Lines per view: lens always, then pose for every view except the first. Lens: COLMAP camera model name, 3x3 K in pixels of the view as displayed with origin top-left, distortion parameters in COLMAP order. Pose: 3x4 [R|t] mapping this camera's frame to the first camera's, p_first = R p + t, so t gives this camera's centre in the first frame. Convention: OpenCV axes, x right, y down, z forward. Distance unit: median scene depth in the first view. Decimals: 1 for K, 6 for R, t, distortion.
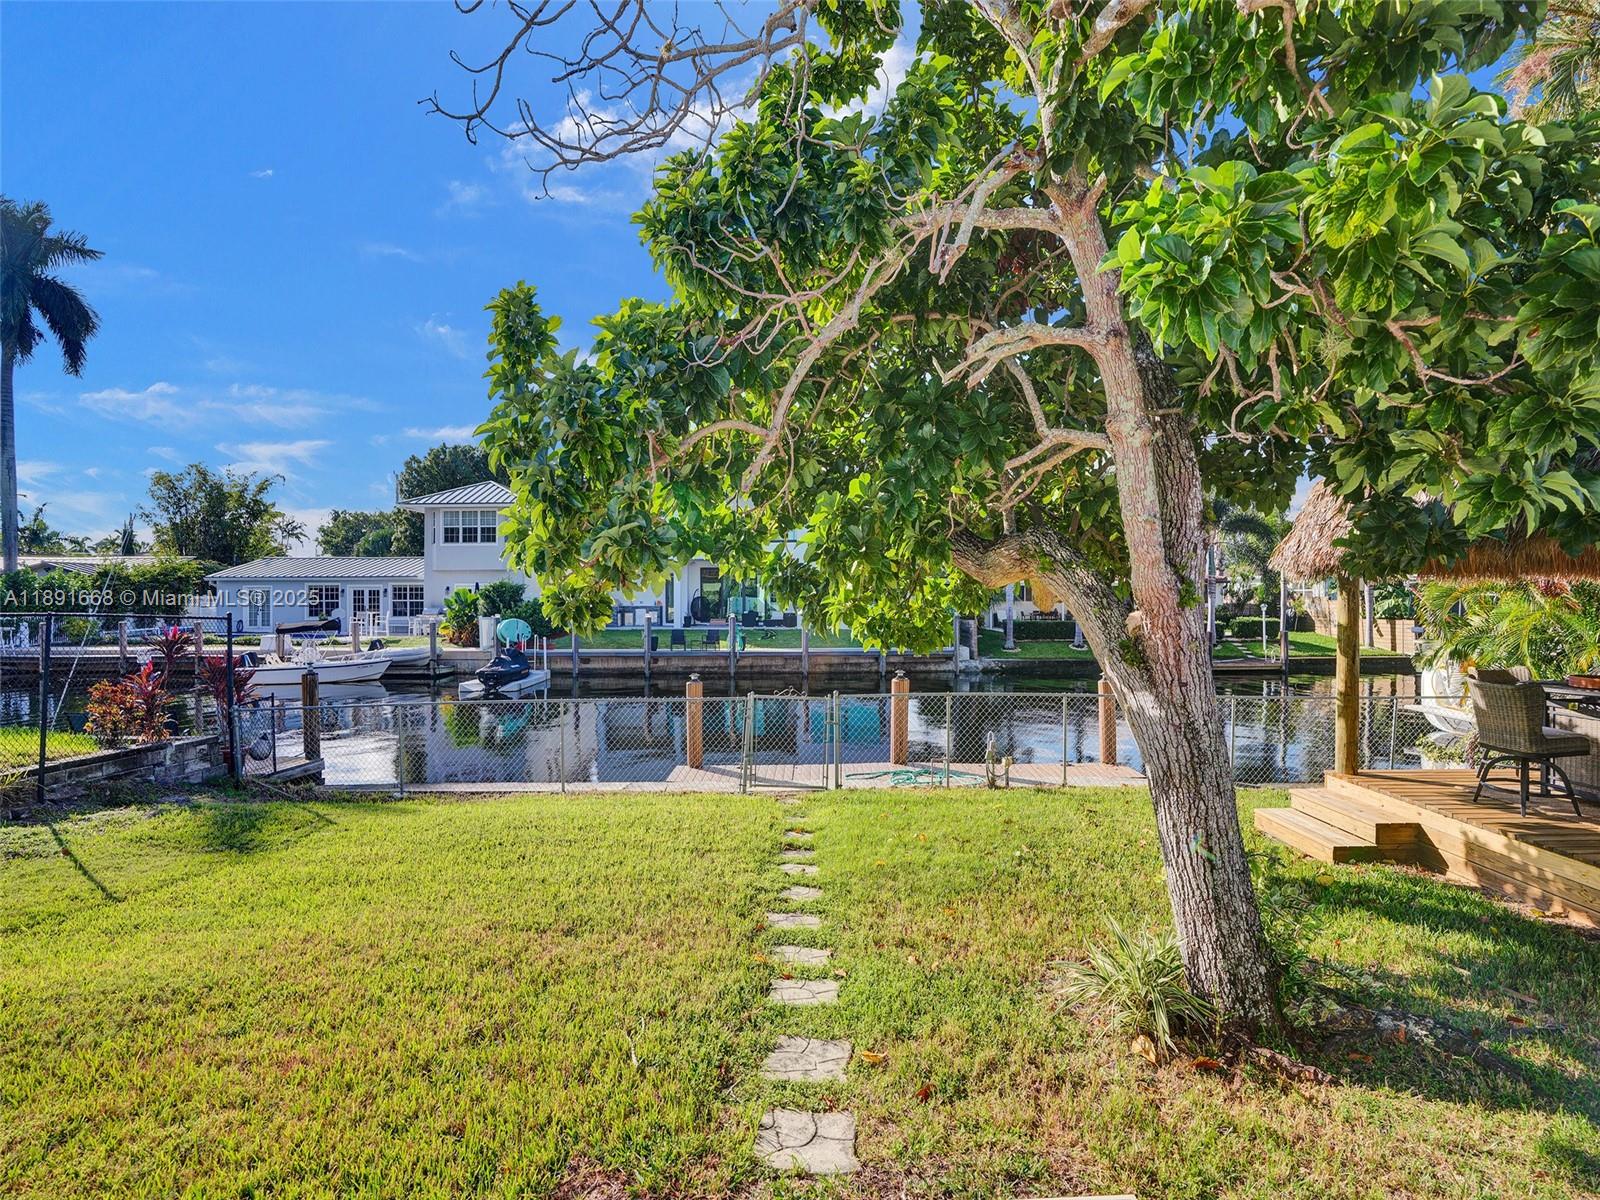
lens RADIAL K [[747.9, 0, 808.7], [0, 747.9, 600.3], [0, 0, 1]] dist [-0.052305, 0.015491]
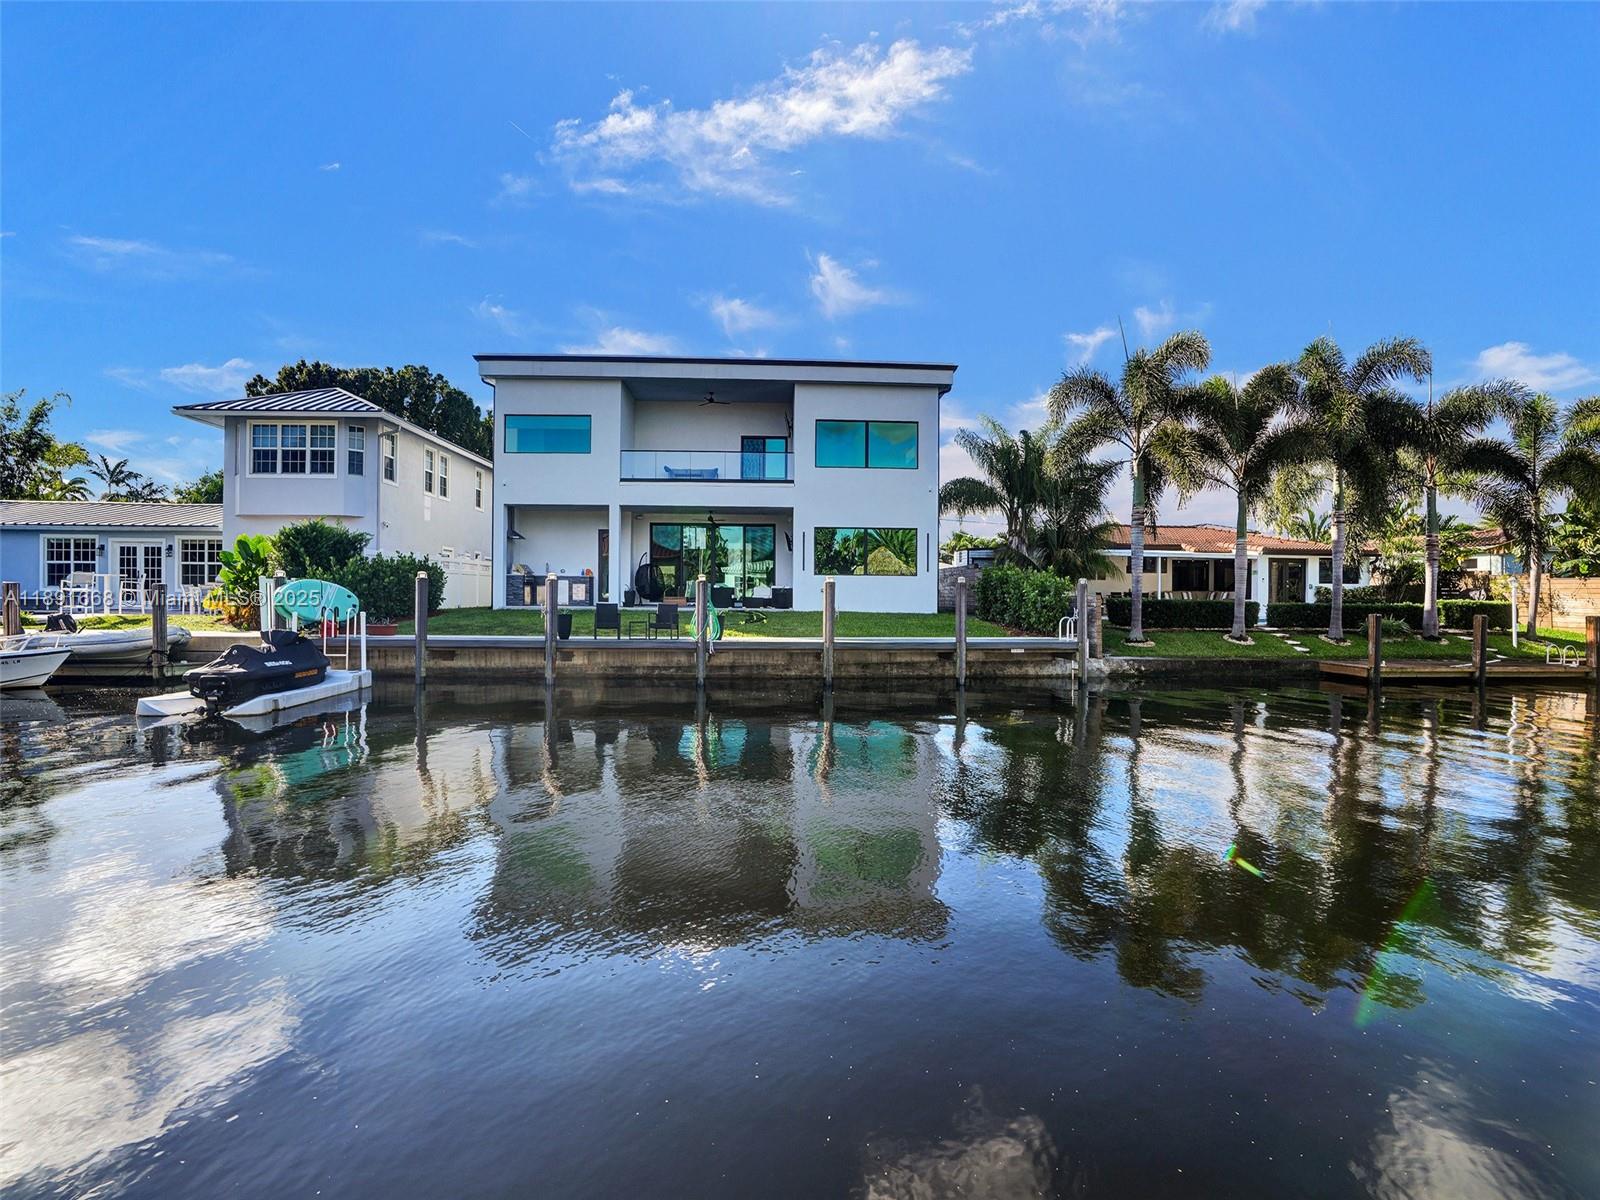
lens RADIAL K [[747.9, 0, 820.6], [0, 747.9, 607.3], [0, 0, 1]] dist [-0.052305, 0.015491]
pose [[0.997338, 0.012048, 0.071918, -0.050096], [-0.012843, 0.999861, 0.010600, 0.033968], [-0.071781, -0.011495, 0.997354, 0.405520]]
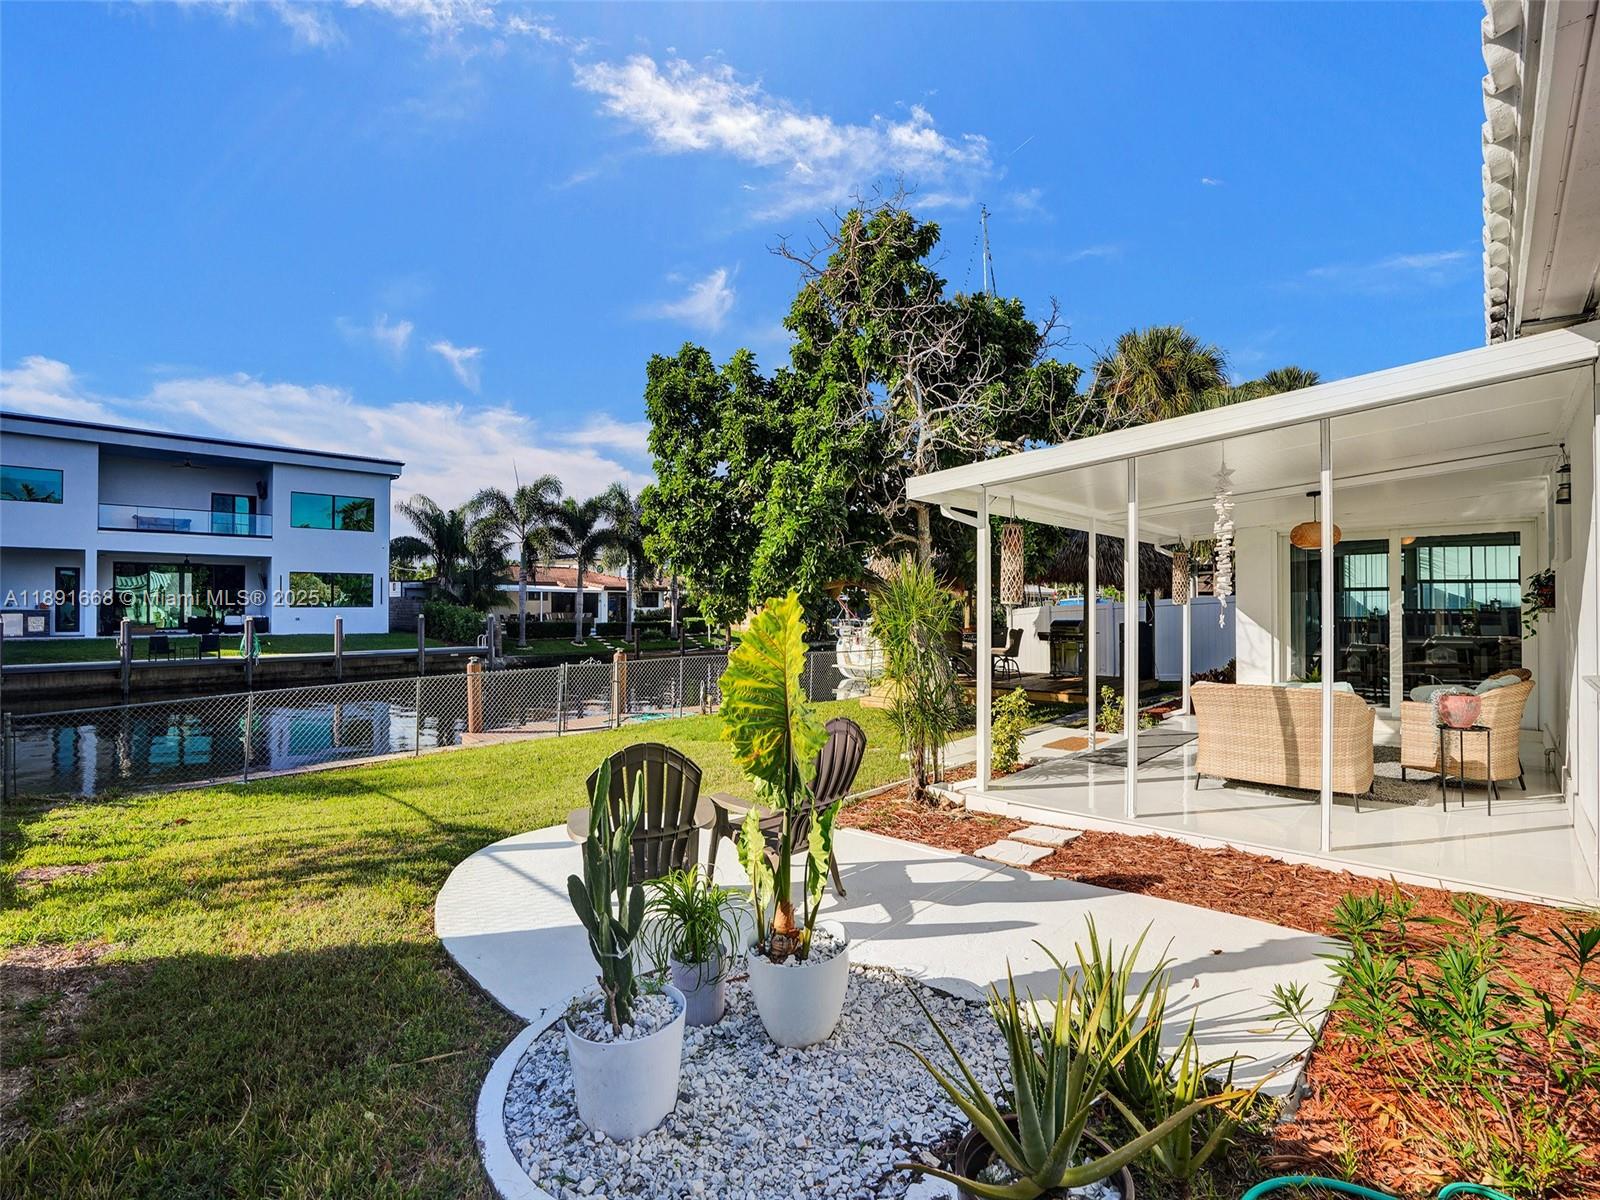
lens RADIAL K [[747.9, 0, 804.8], [0, 747.9, 612.0], [0, 0, 1]] dist [-0.052305, 0.015491]
pose [[0.697850, -0.002343, 0.716240, -0.250635], [-0.000882, 0.999991, 0.004130, 0.007488], [-0.716243, -0.003514, 0.697842, -0.095652]]
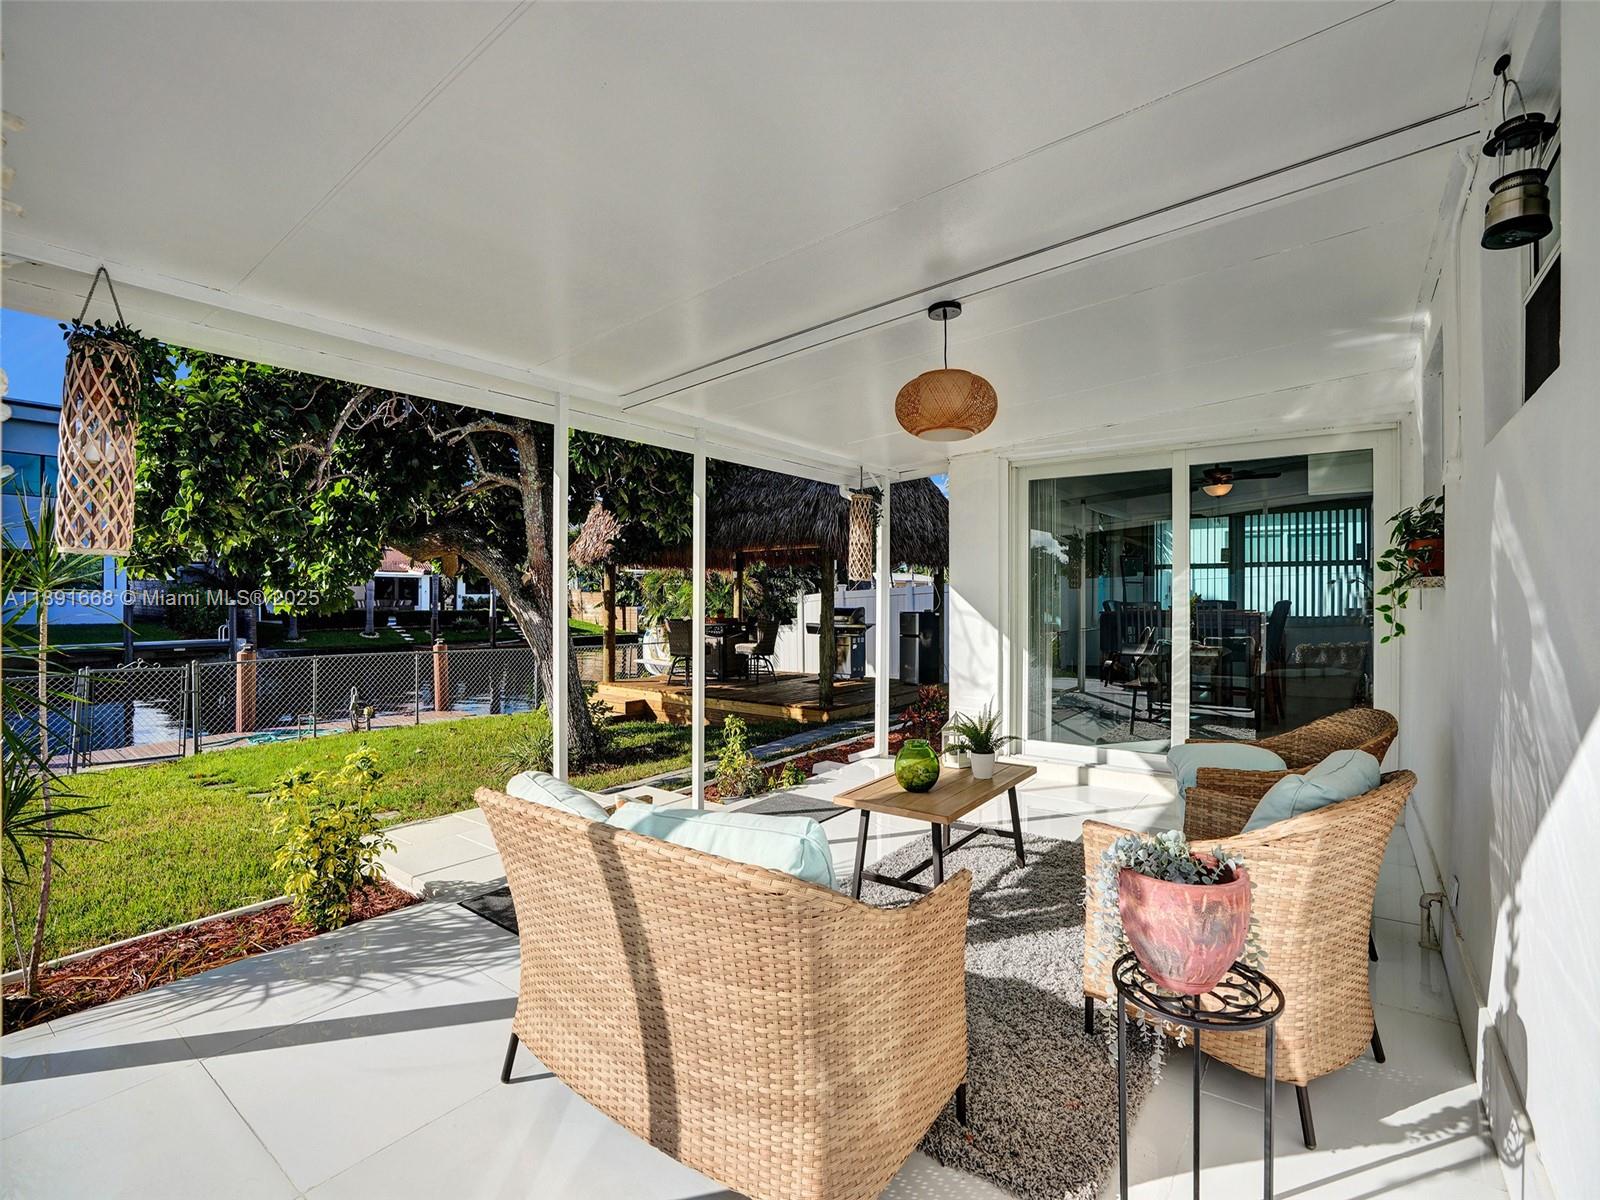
lens RADIAL K [[747.9, 0, 812.4], [0, 747.9, 601.5], [0, 0, 1]] dist [-0.052305, 0.015491]
pose [[0.599052, 0.000023, 0.800710, -0.084988], [-0.005158, 0.999979, 0.003830, 0.010214], [-0.800694, -0.006424, 0.599039, -0.096466]]
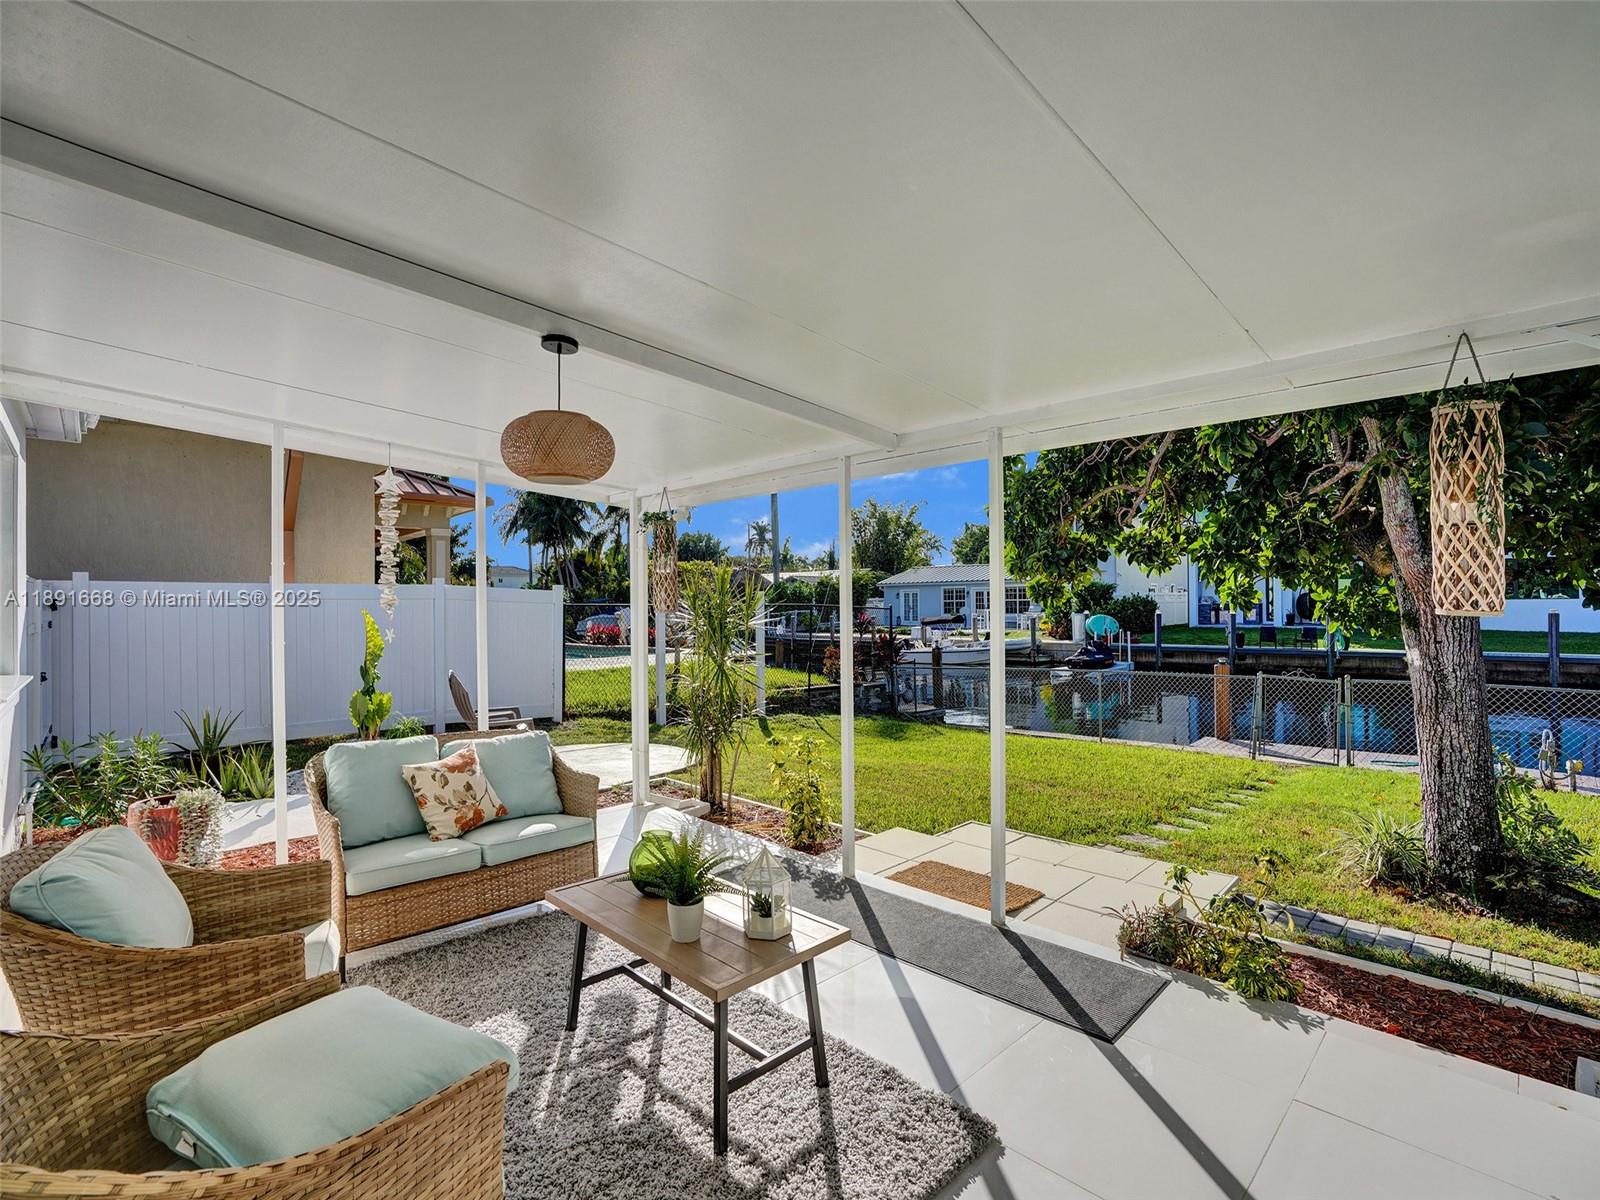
lens RADIAL K [[747.9, 0, 804.2], [0, 747.9, 606.1], [0, 0, 1]] dist [-0.052305, 0.015491]
pose [[0.703766, -0.003254, -0.710425, 0.076172], [0.008492, 0.999957, 0.003831, 0.003753], [0.710381, -0.008729, 0.703763, -0.093565]]
